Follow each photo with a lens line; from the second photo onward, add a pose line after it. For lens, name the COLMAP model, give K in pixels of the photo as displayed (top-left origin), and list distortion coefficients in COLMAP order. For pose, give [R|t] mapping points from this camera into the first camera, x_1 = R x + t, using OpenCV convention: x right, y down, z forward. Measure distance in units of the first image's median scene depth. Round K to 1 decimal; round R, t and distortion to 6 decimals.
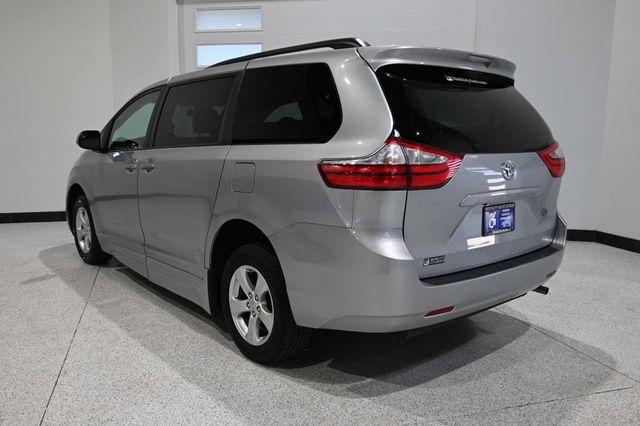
lens RADIAL K [[543.6, 0, 322.3], [0, 543.6, 213.5], [0, 0, 1]] dist [0.001672, 0.001847]
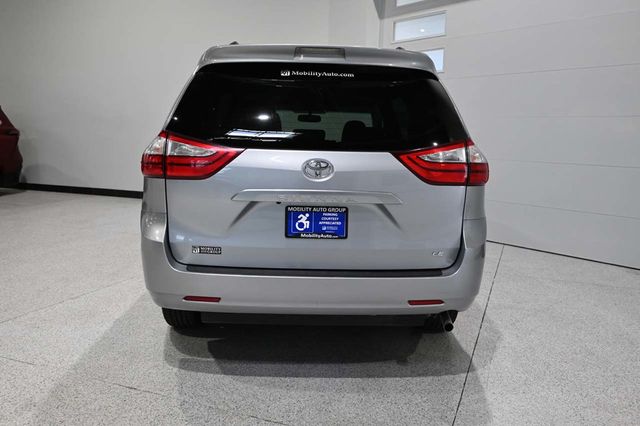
lens RADIAL K [[543.6, 0, 317.3], [0, 543.6, 215.5], [0, 0, 1]] dist [0.001672, 0.001847]
pose [[0.766474, 0.096558, -0.634976, 0.905871], [-0.109335, 0.993820, 0.019148, -0.019279], [0.632901, 0.054749, 0.772295, 0.292047]]
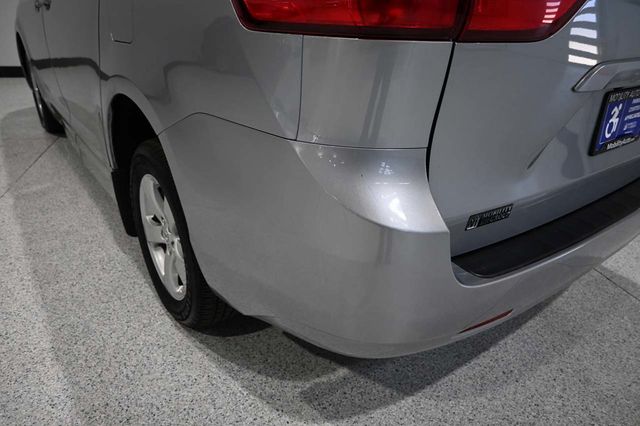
lens RADIAL K [[433.8, 0, 320.0], [0, 433.8, 215.1], [0, 0, 1]] dist [0.004633, -0.012824]
pose [[0.997482, 0.054298, -0.045617, 0.073992], [-0.037810, 0.951389, 0.305661, -0.016152], [0.059996, -0.303166, 0.951047, 0.583281]]
